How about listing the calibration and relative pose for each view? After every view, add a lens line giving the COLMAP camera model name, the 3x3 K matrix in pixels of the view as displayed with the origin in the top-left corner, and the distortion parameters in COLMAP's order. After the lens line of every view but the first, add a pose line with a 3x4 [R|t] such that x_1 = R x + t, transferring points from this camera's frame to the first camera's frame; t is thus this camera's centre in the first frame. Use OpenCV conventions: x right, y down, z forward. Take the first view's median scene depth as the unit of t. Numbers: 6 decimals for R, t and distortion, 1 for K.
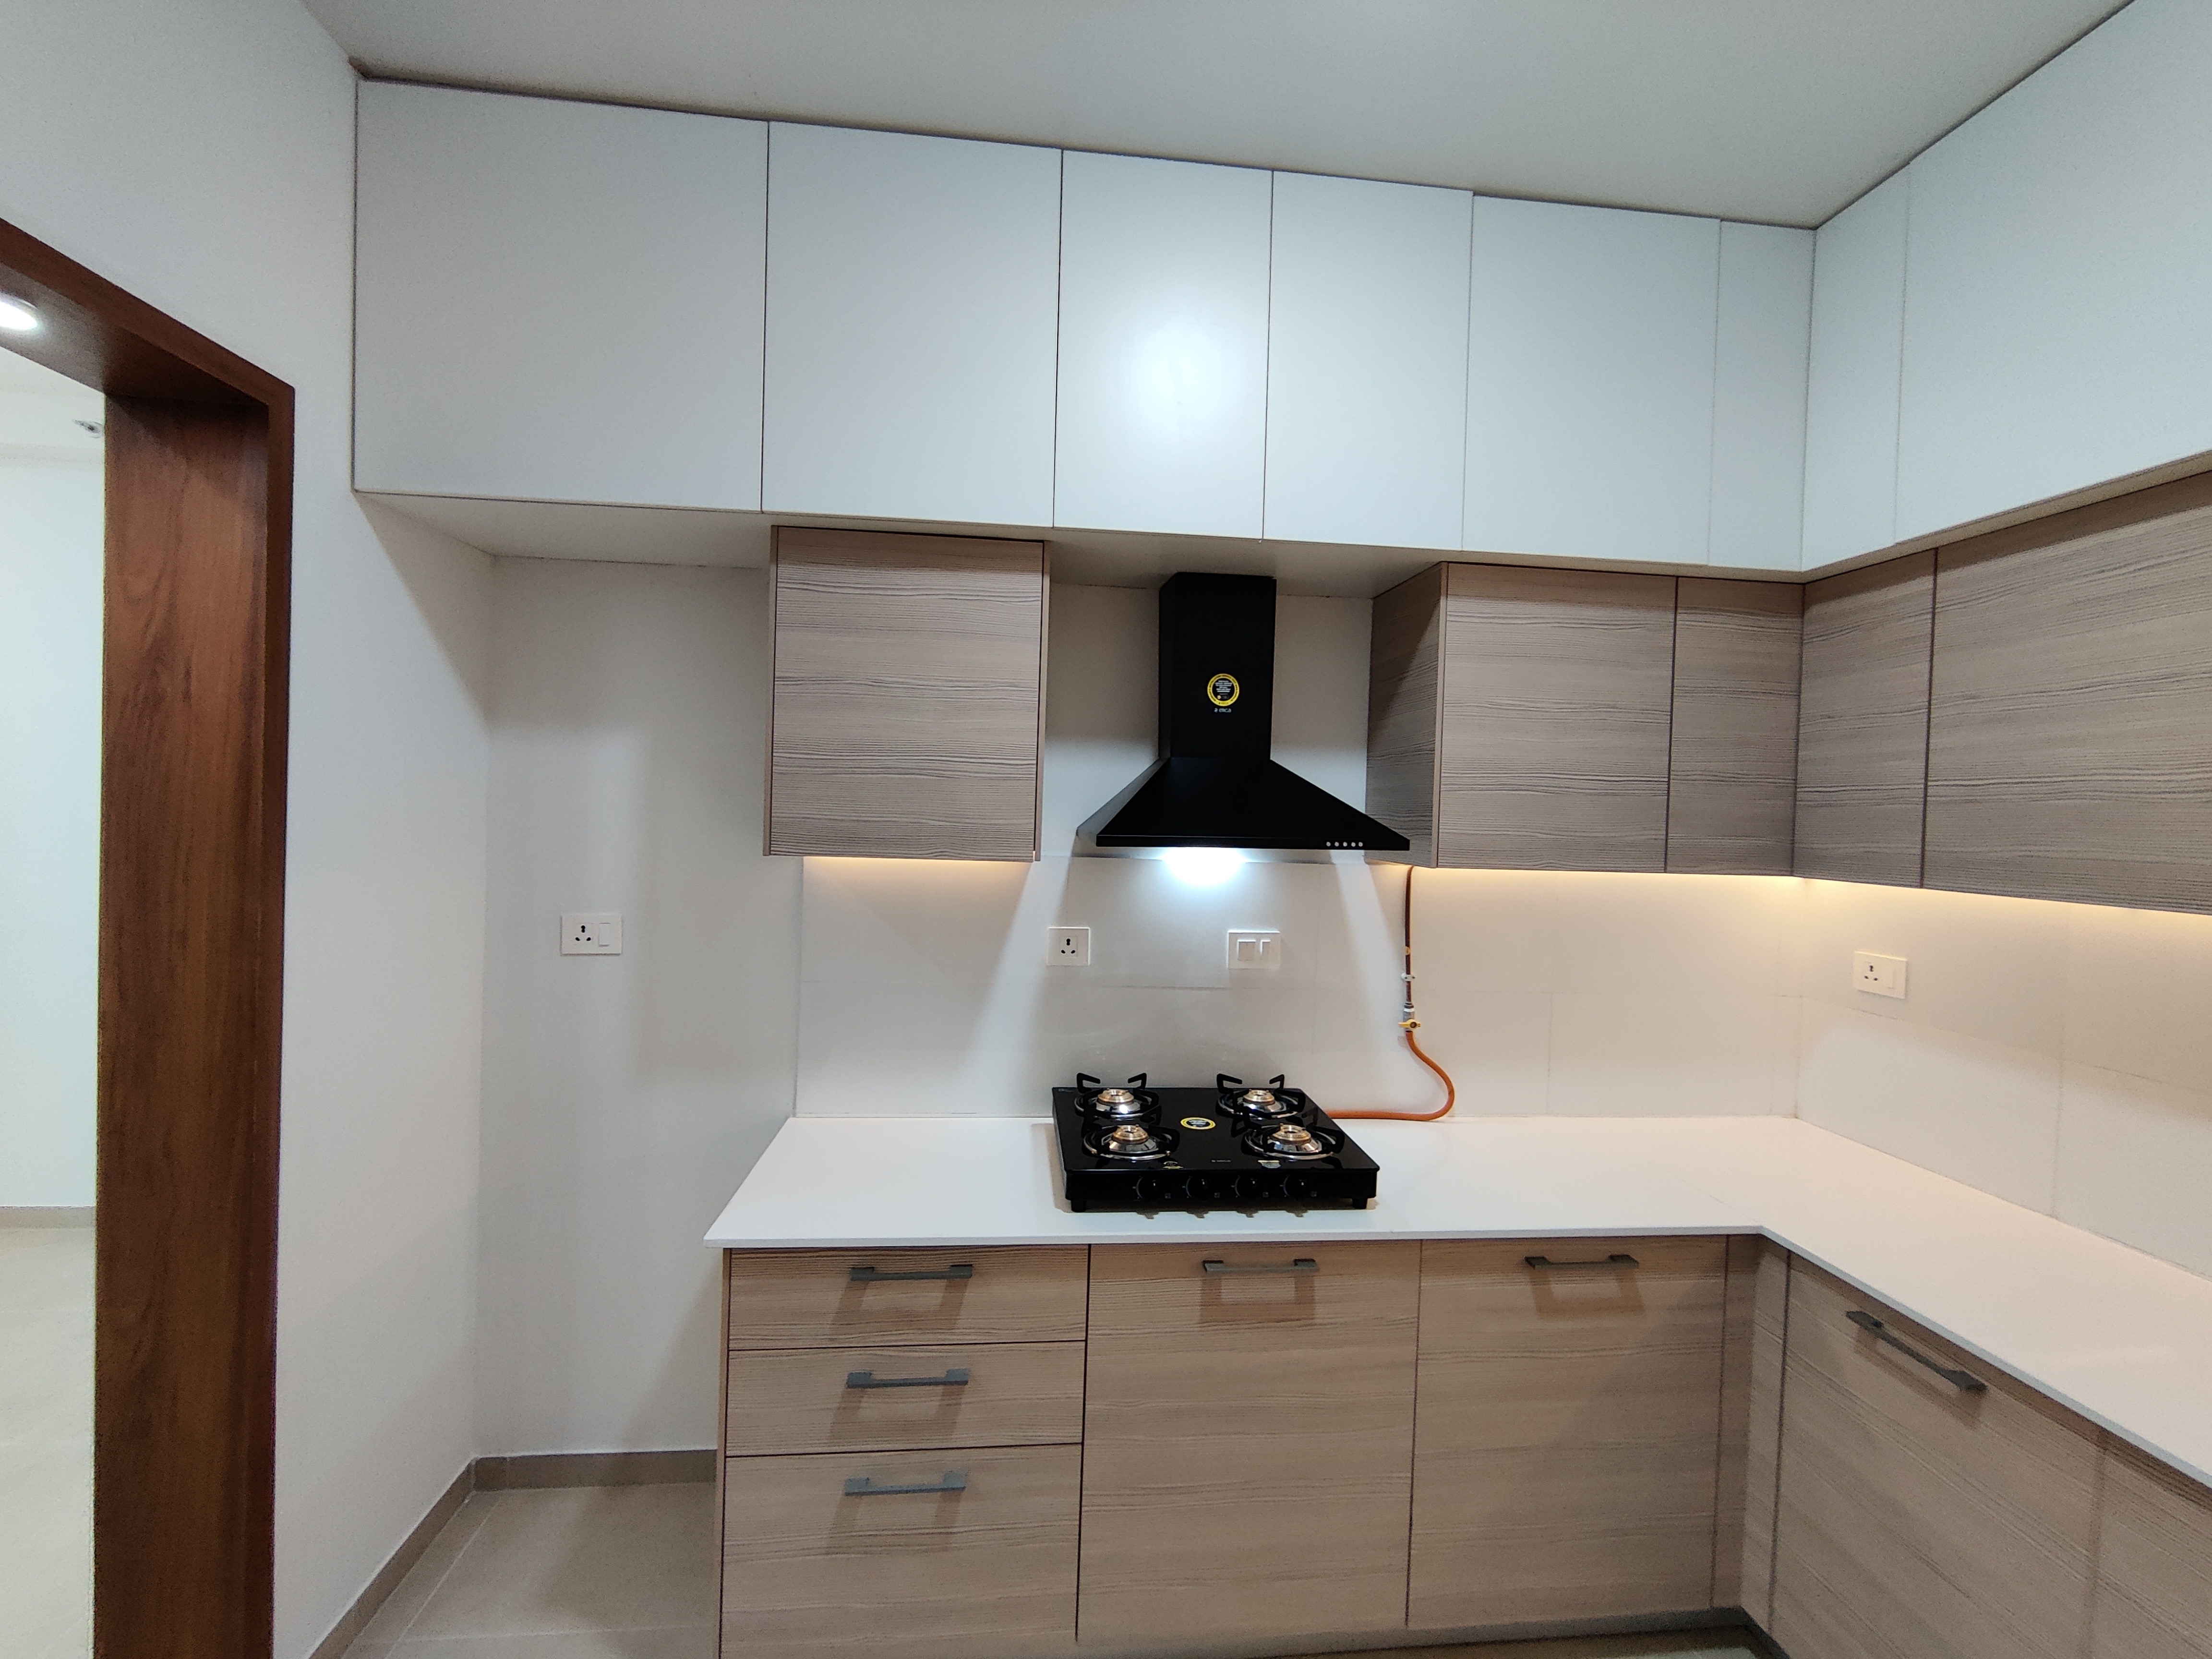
lens RADIAL K [[949.7, 0, 1105.2], [0, 949.7, 823.7], [0, 0, 1]] dist [-0.003242, 0.000071]
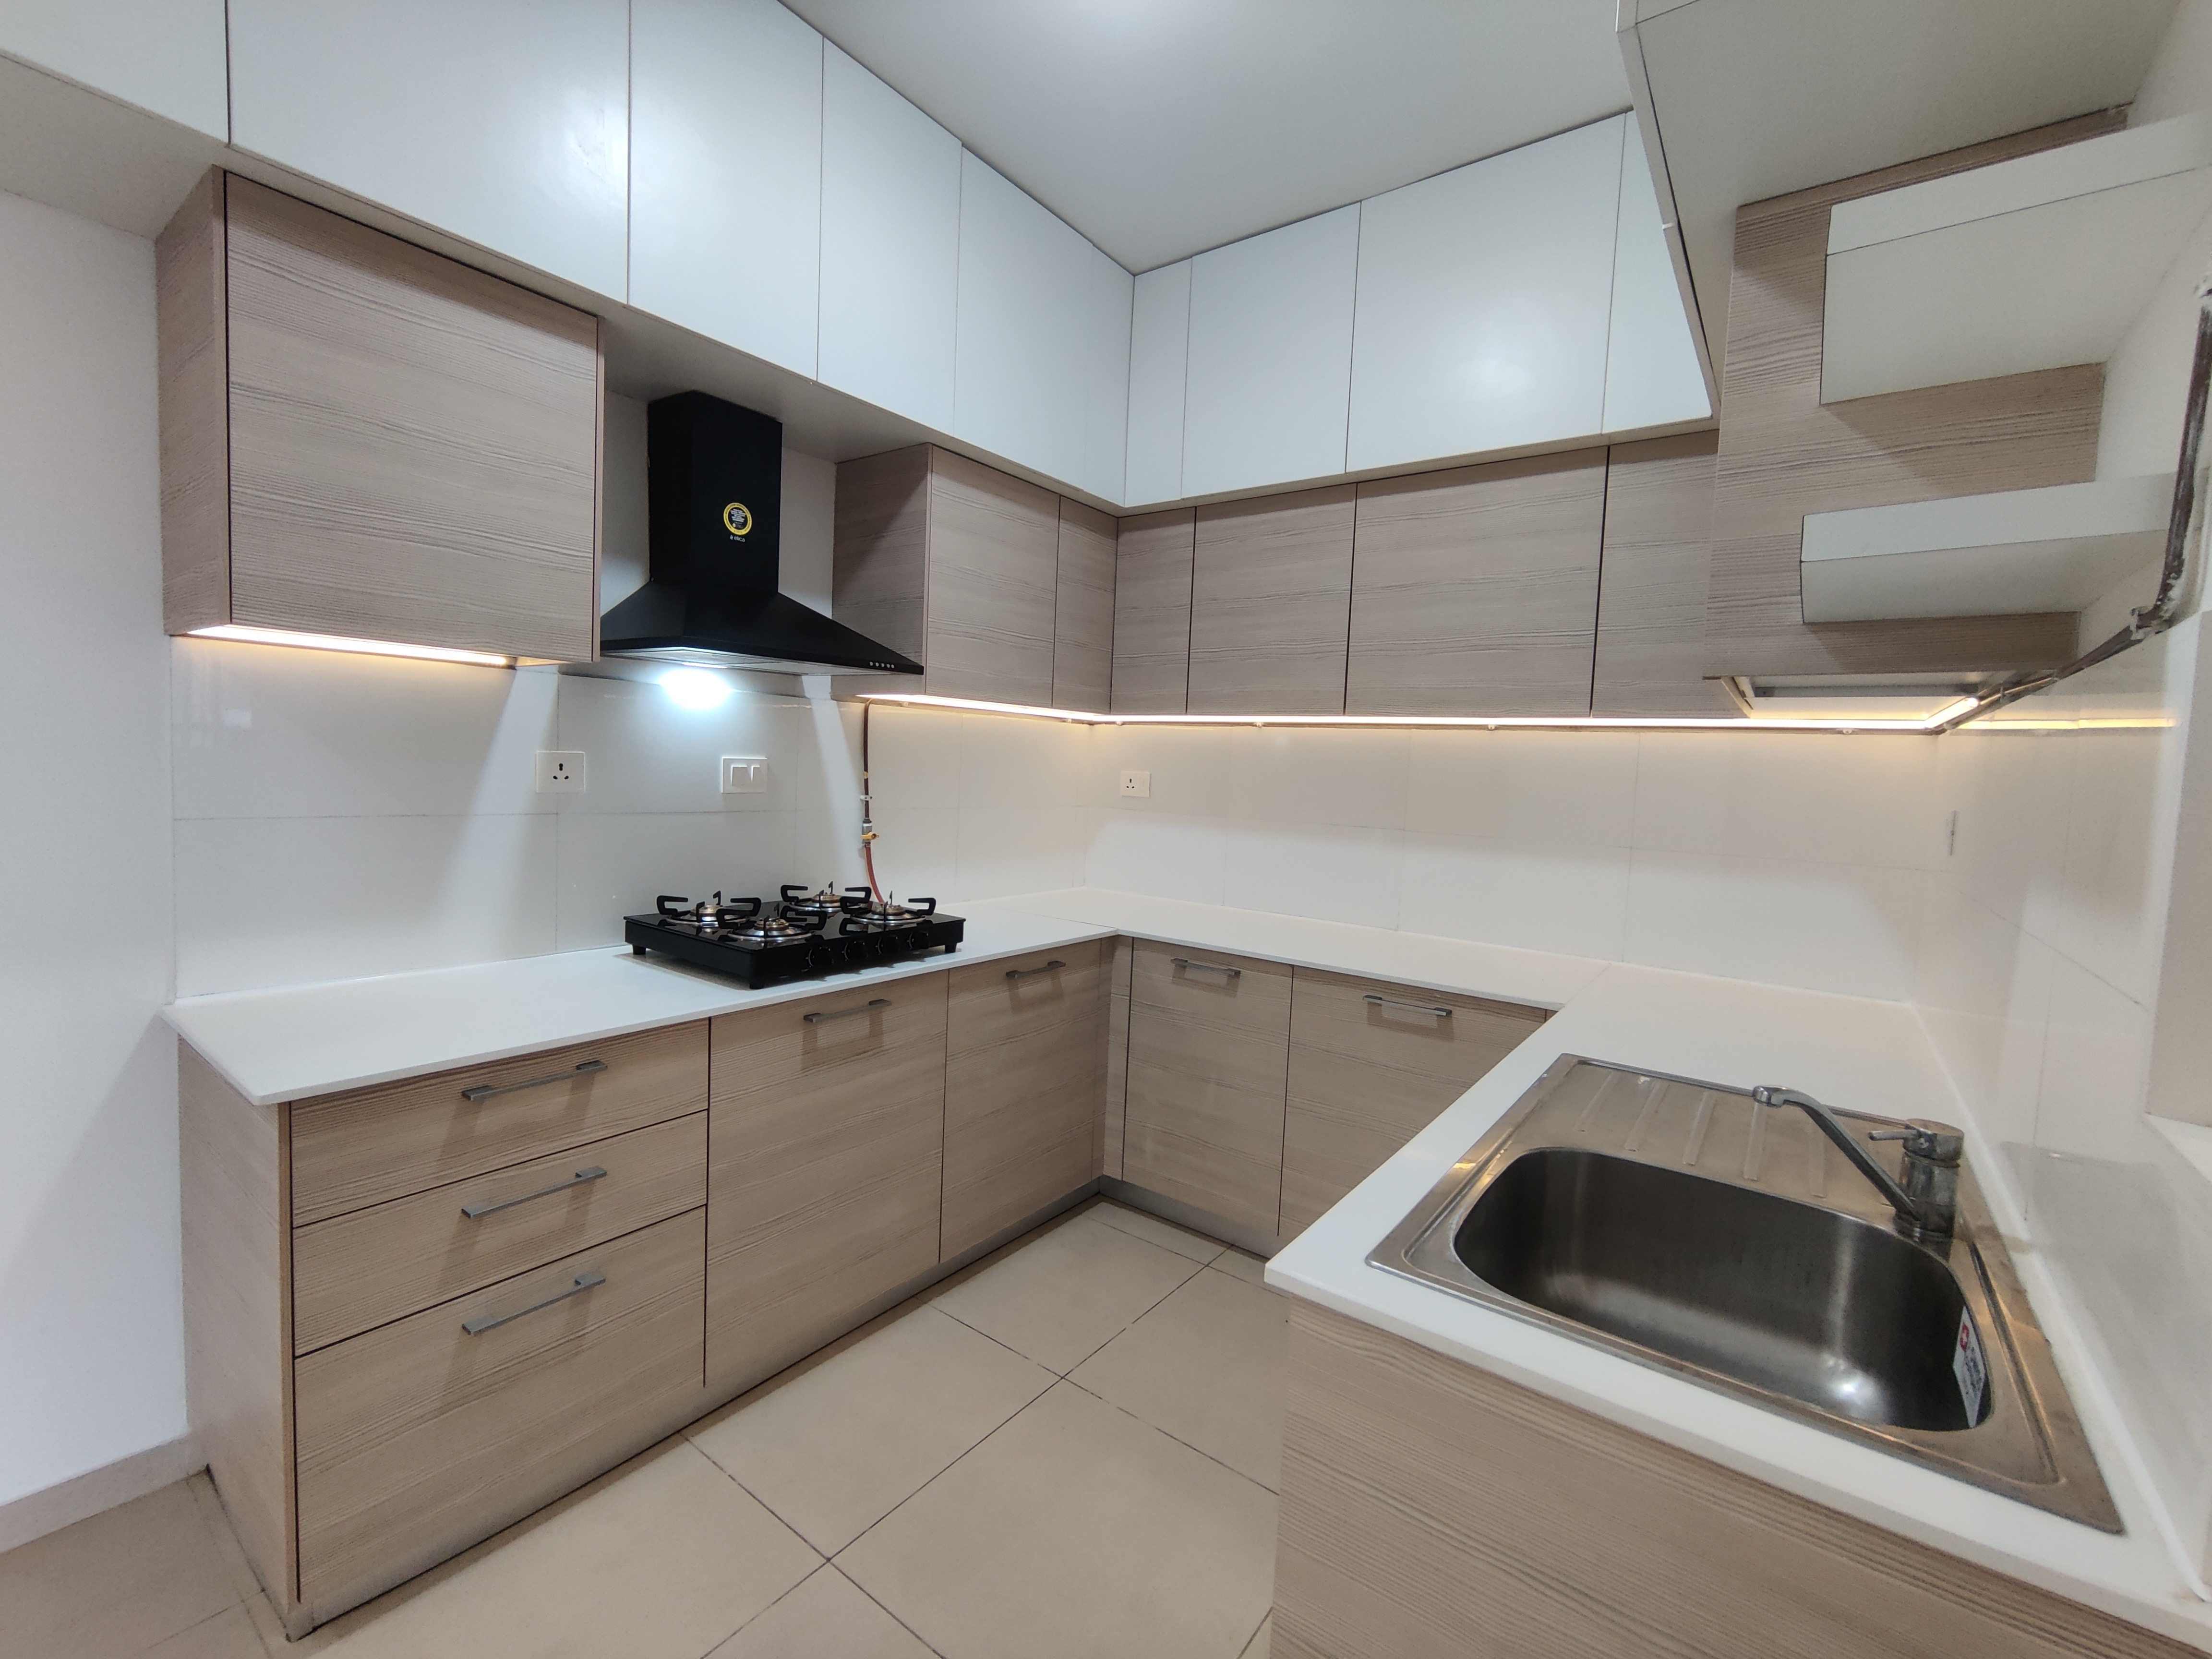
lens RADIAL K [[949.7, 0, 1105.2], [0, 949.7, 823.7], [0, 0, 1]] dist [-0.003242, 0.000071]
pose [[0.675705, -0.049654, 0.735498, -0.459865], [-0.008730, 0.997120, 0.075337, 0.132677], [-0.737121, -0.057327, 0.673325, -0.027091]]
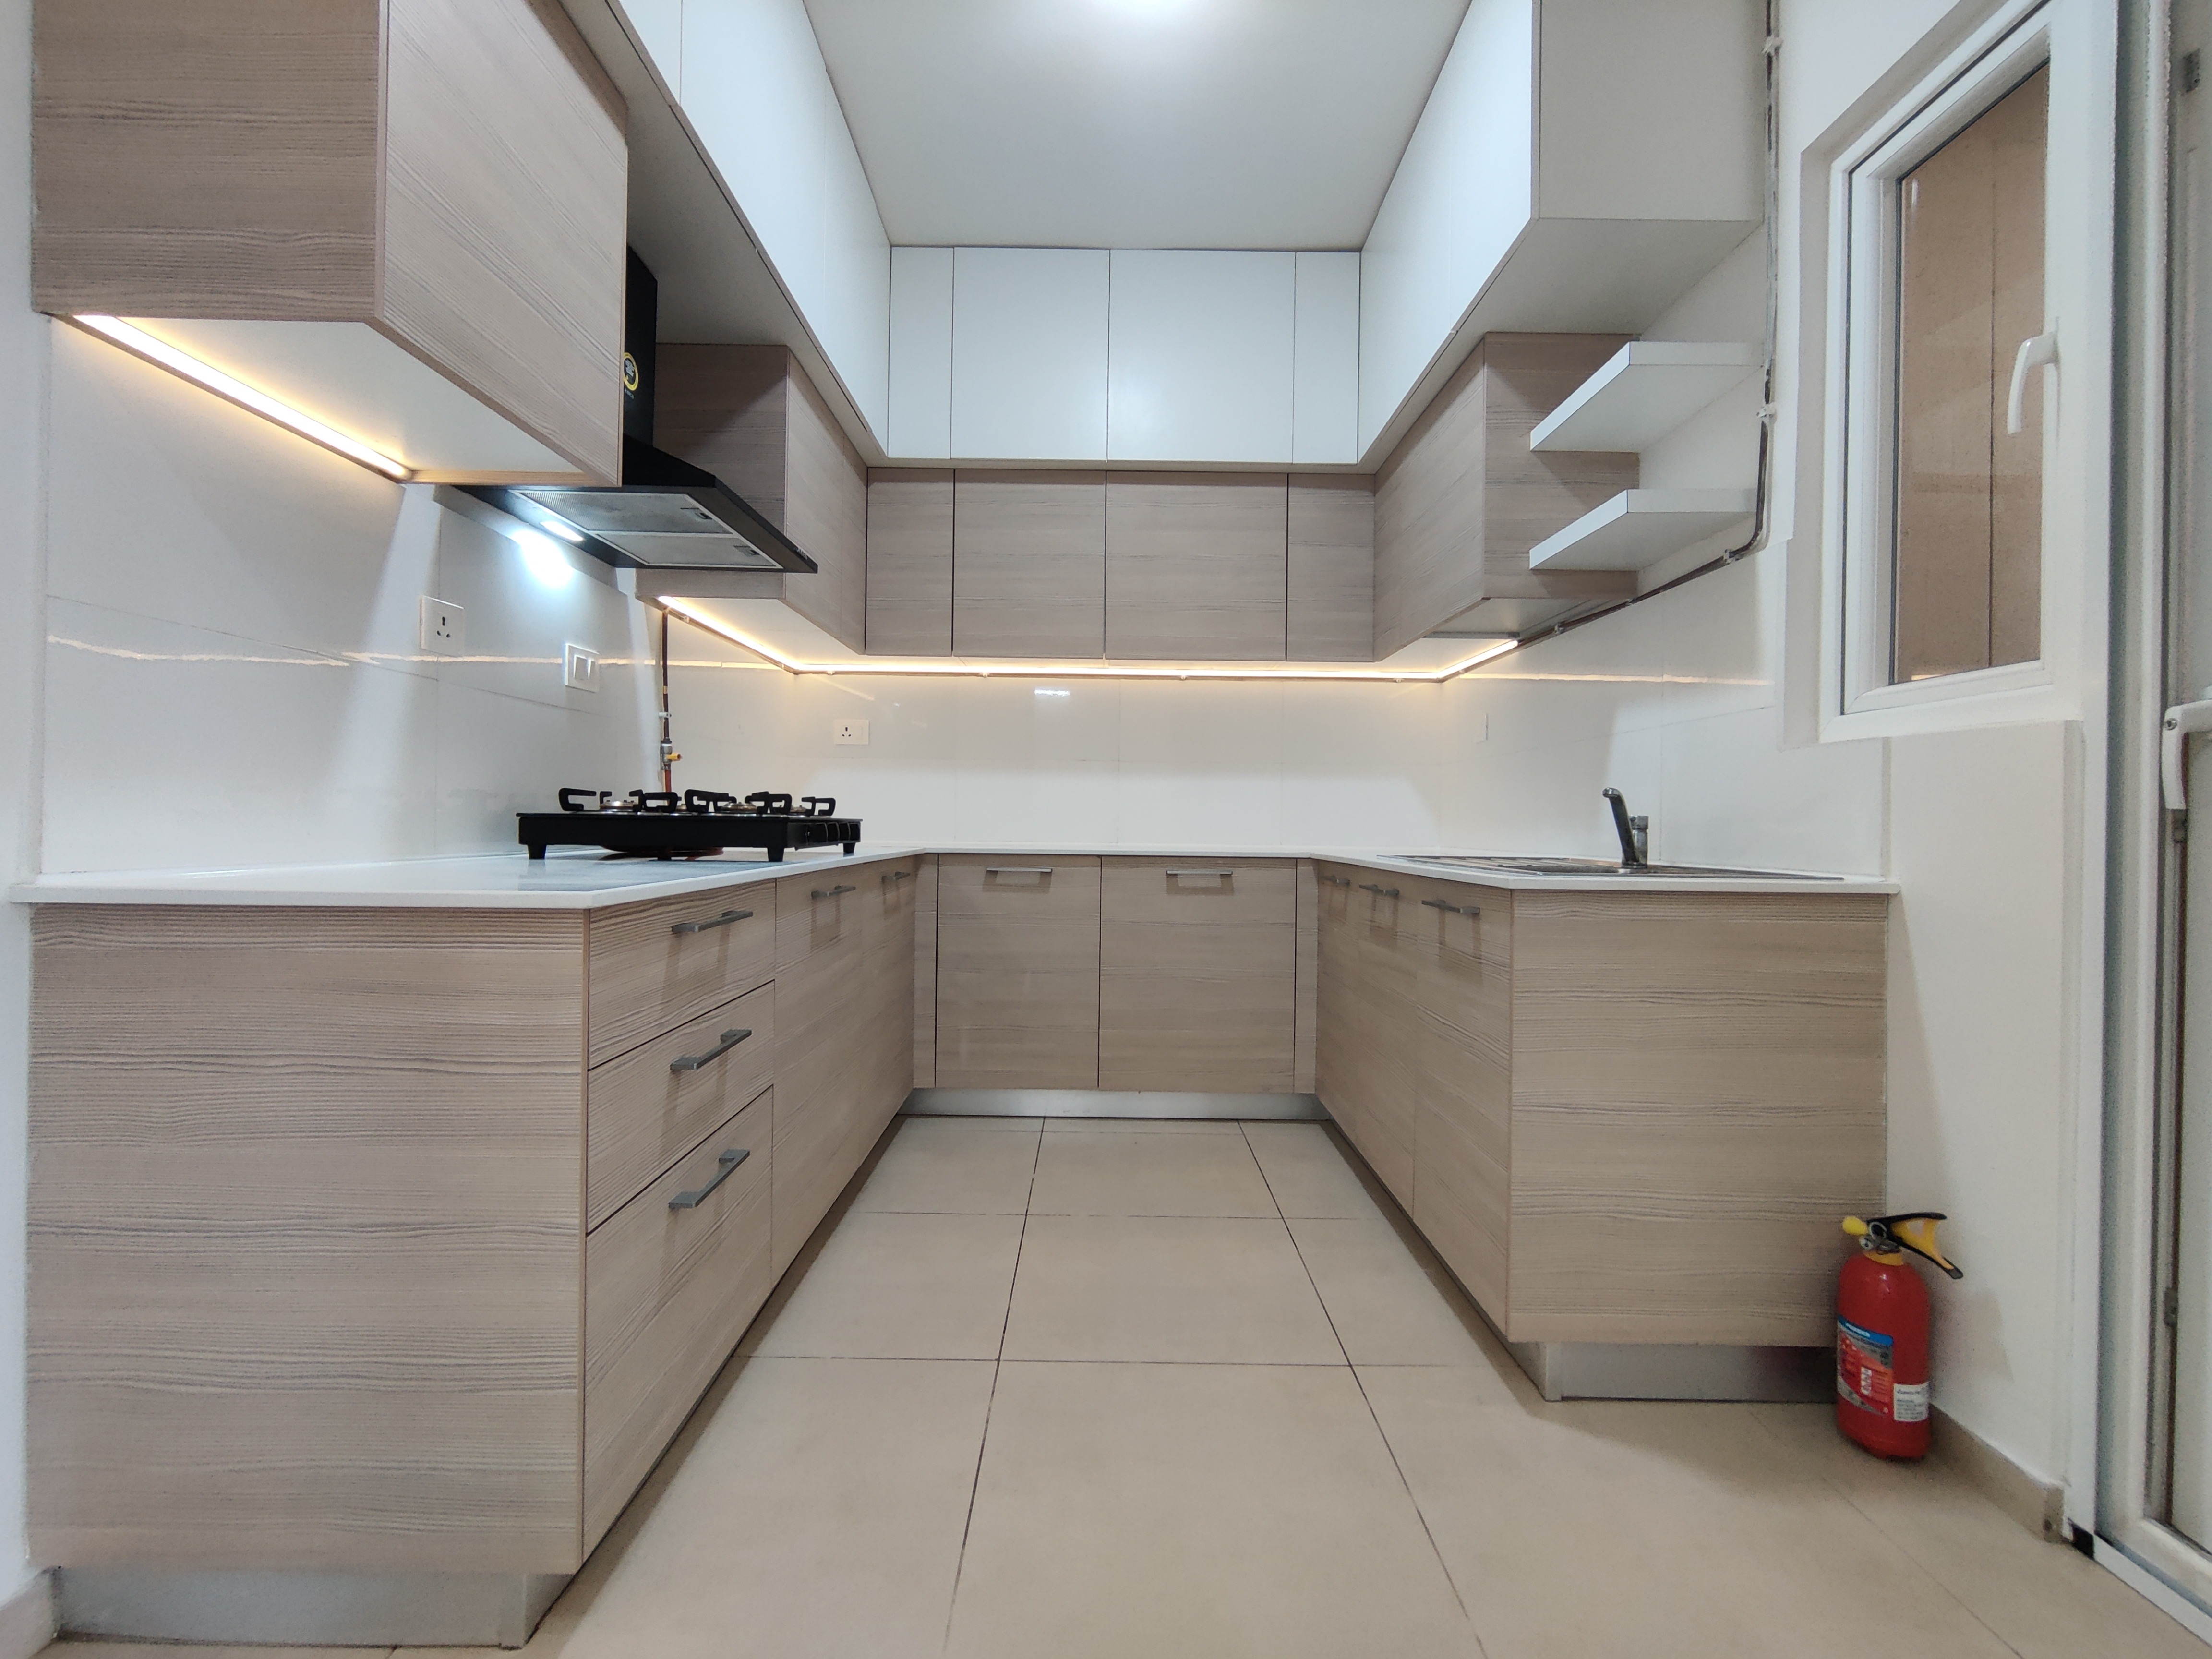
lens RADIAL K [[949.7, 0, 1105.2], [0, 949.7, 823.7], [0, 0, 1]] dist [-0.003242, 0.000071]
pose [[0.094098, -0.031347, 0.995069, -0.920442], [0.007132, 0.999500, 0.030812, 0.331987], [-0.995537, 0.004198, 0.094275, 0.525876]]
